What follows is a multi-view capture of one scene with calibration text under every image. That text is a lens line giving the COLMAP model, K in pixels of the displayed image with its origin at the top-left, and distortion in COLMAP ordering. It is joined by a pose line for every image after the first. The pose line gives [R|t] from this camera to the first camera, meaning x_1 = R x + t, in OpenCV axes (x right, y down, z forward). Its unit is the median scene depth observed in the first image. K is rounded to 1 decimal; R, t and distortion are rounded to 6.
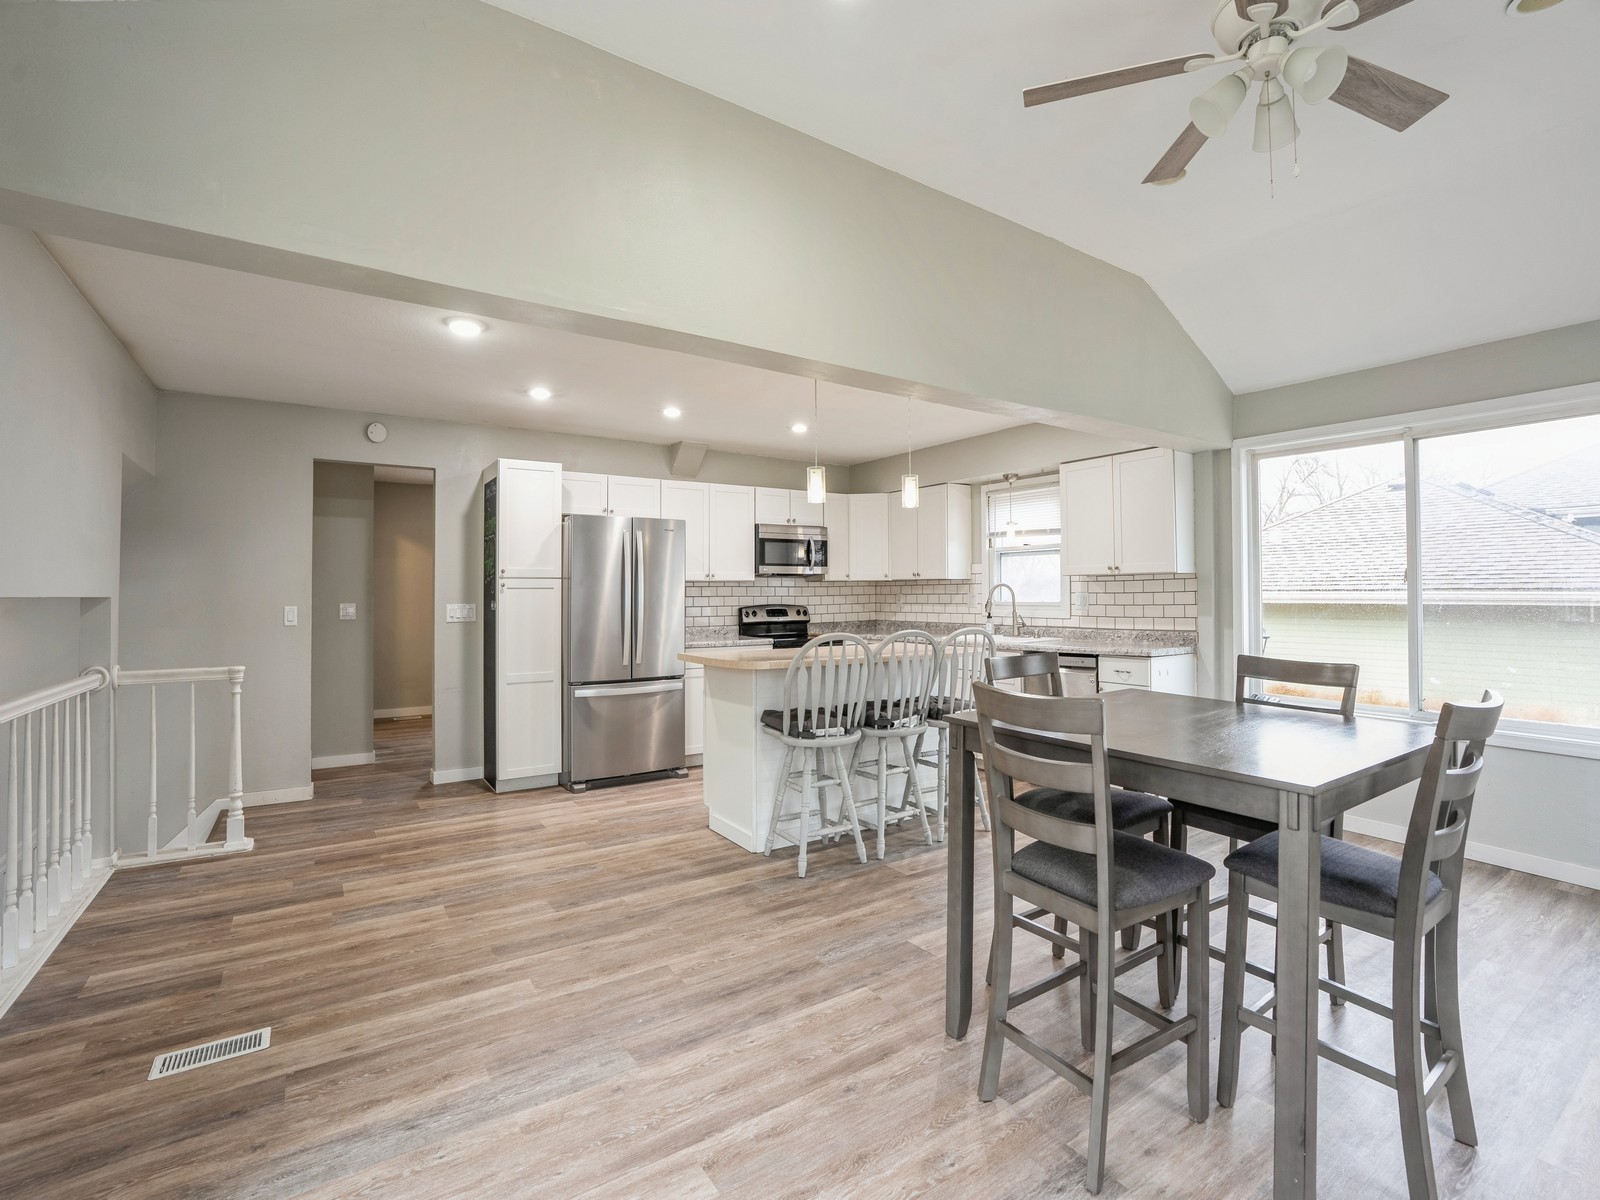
lens RADIAL K [[711.0, 0, 777.7], [0, 711.0, 583.0], [0, 0, 1]] dist [-0.060720, 0.024881]
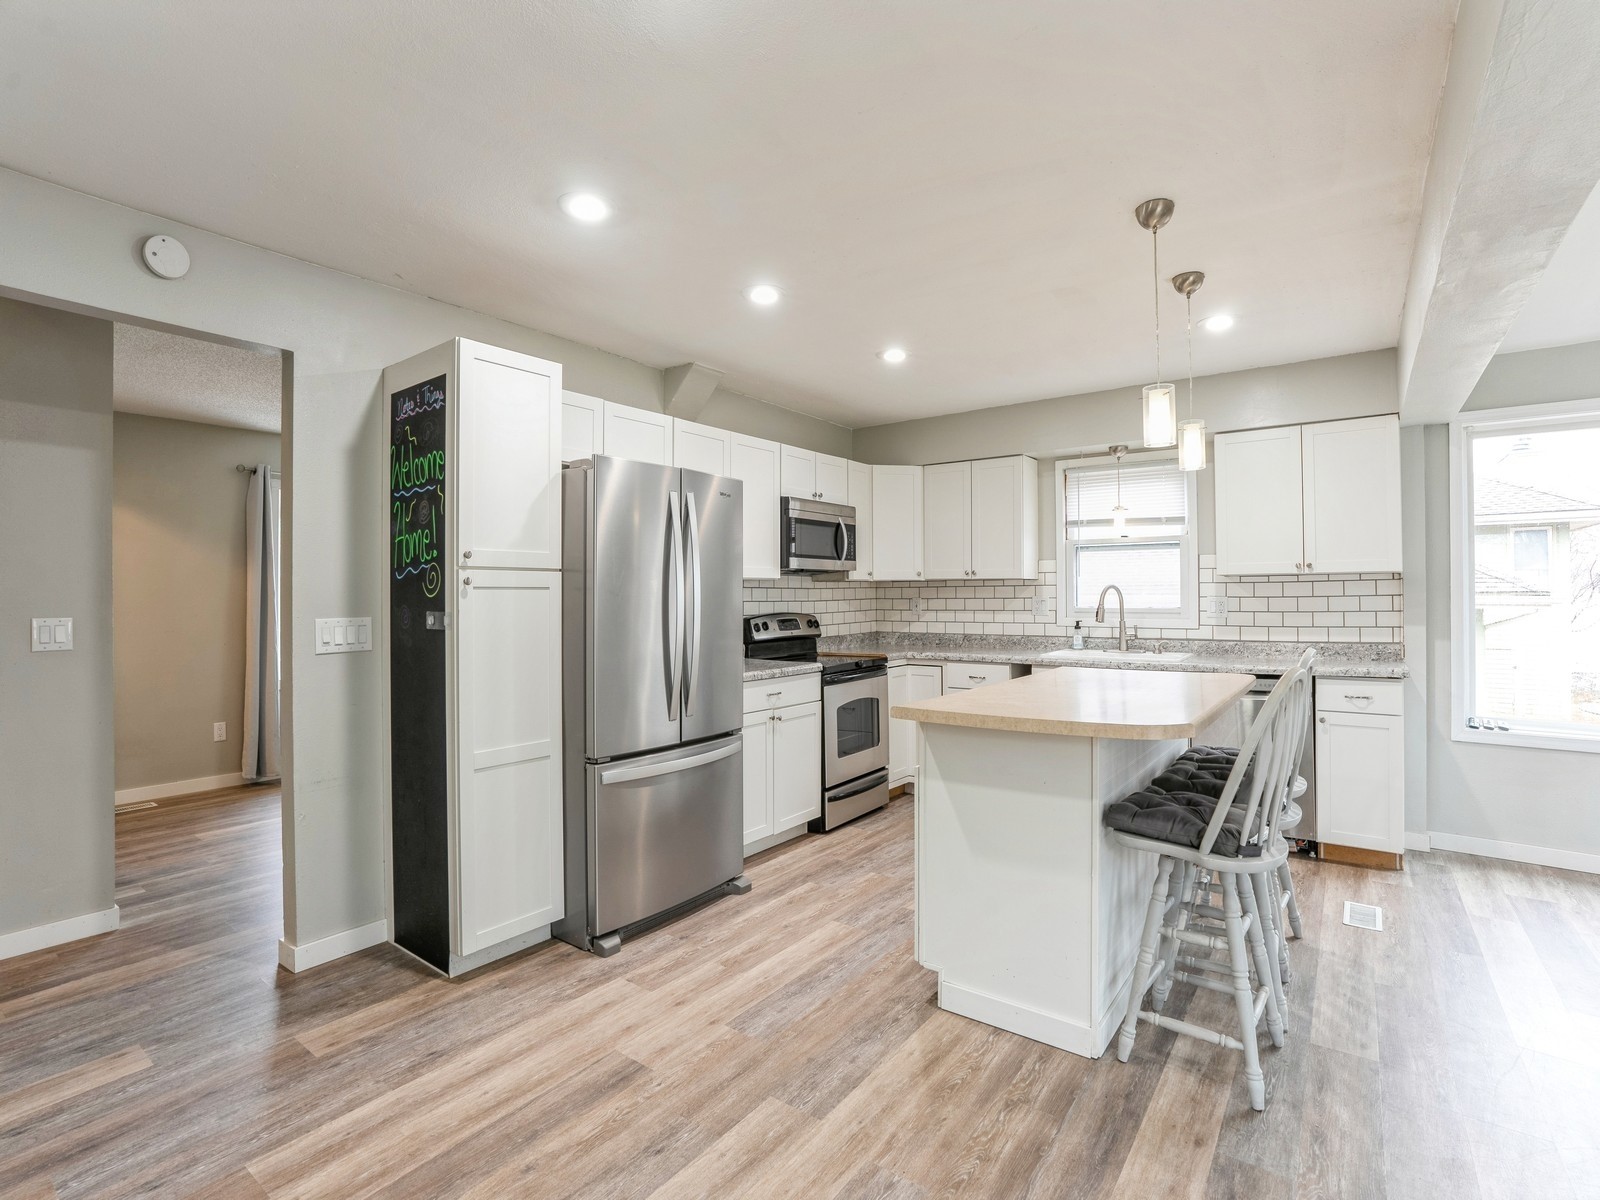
lens RADIAL K [[749.9, 0, 788.7], [0, 749.9, 586.1], [0, 0, 1]] dist [-0.065126, 0.022693]
pose [[0.942375, 0.005203, 0.334519, -0.317179], [-0.005412, 0.999985, -0.000309, 0.004601], [-0.334516, -0.001519, 0.942389, 0.368557]]
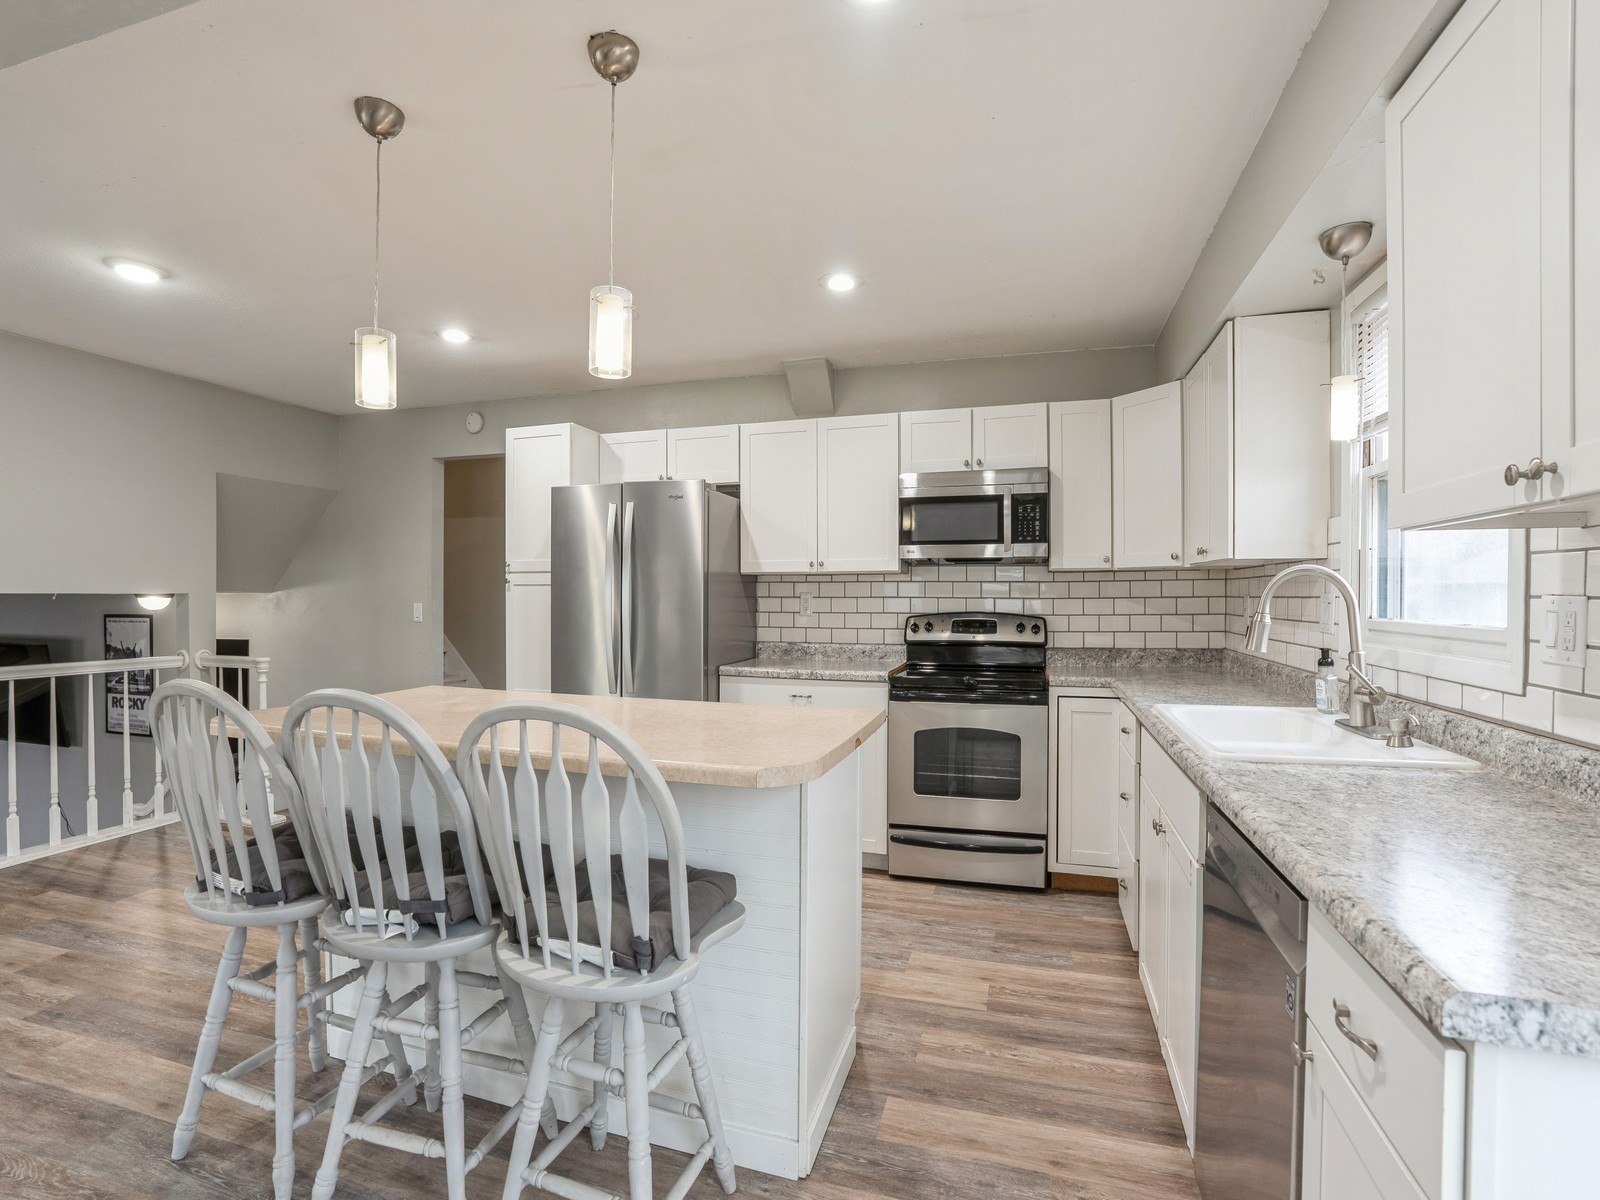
lens RADIAL K [[742.9, 0, 800.0], [0, 742.9, 600.0], [0, 0, 1]] dist [-0.040786, 0.016503]
pose [[0.654262, 0.012816, -0.756159, 0.451694], [0.007398, 0.999700, 0.023345, 0.006665], [0.756232, -0.020867, 0.653971, 0.630611]]
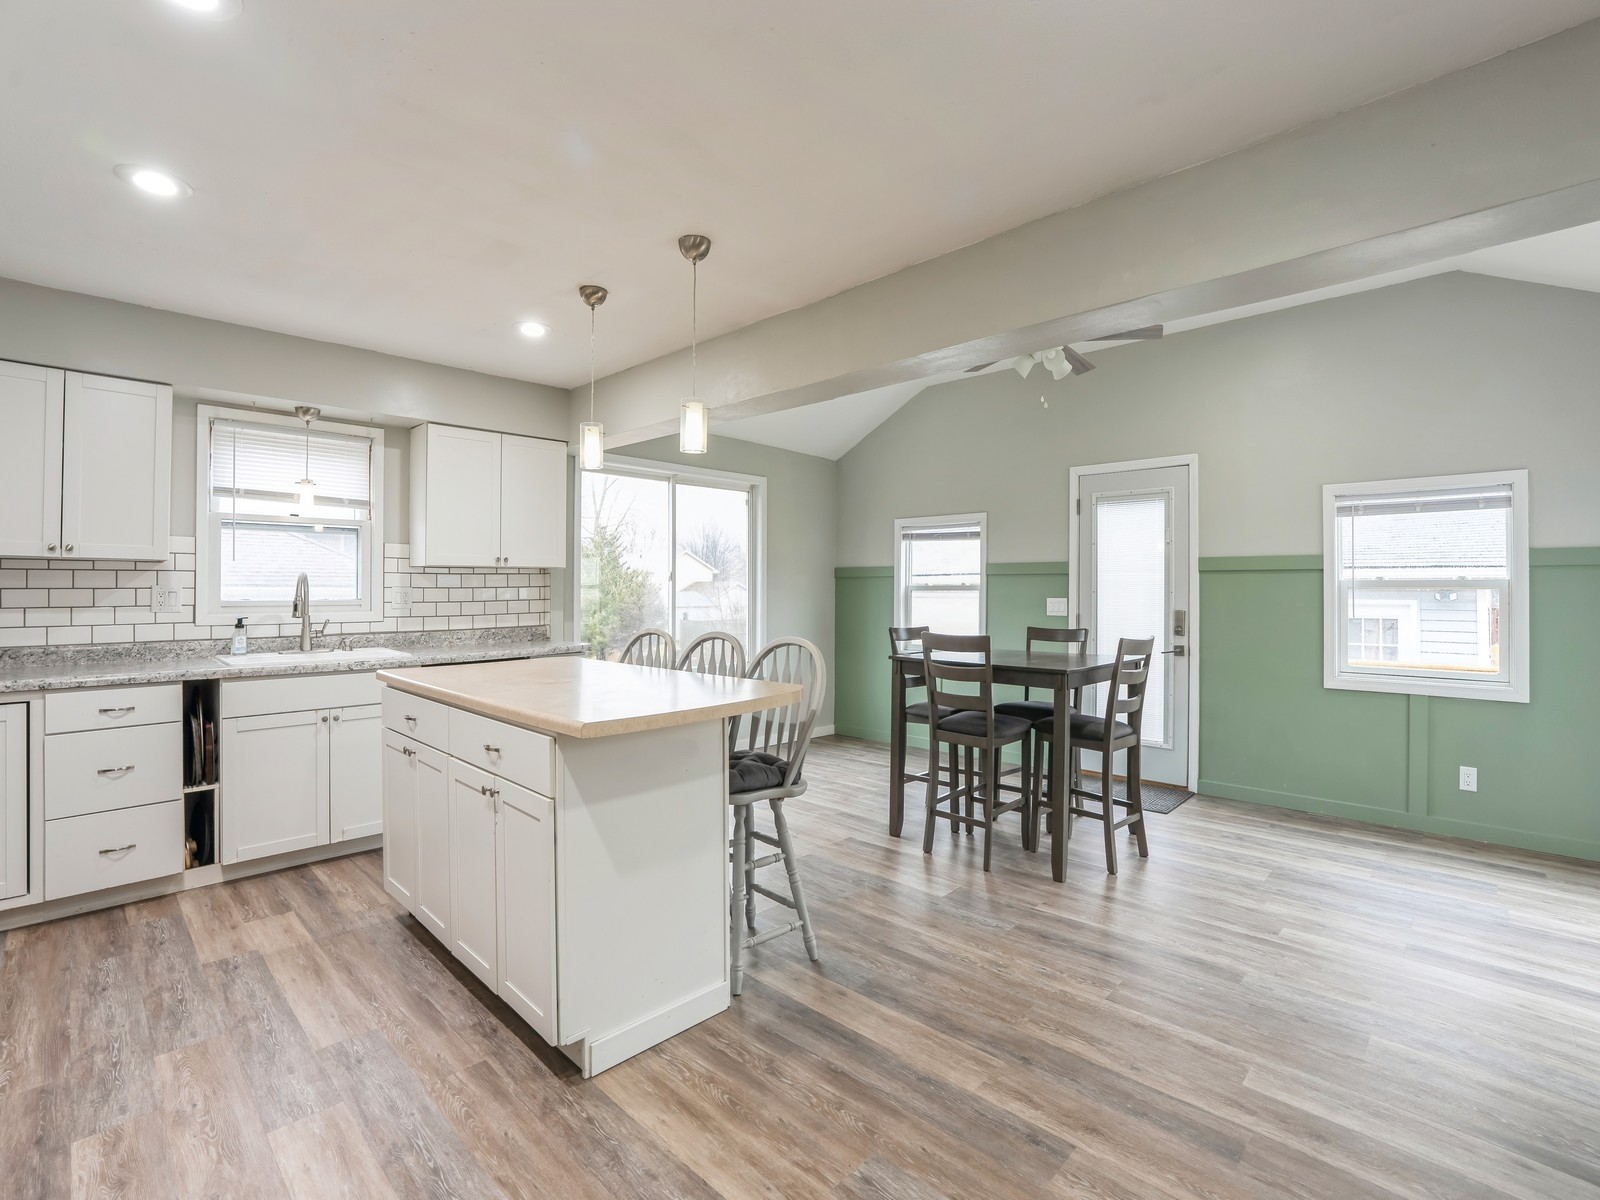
lens RADIAL K [[749.9, 0, 788.7], [0, 749.9, 586.1], [0, 0, 1]] dist [-0.065126, 0.022693]
pose [[-0.205024, 0.004768, 0.978745, -0.467319], [-0.016472, 0.999830, -0.008321, 0.012260], [-0.978618, -0.017828, -0.204911, 0.747831]]
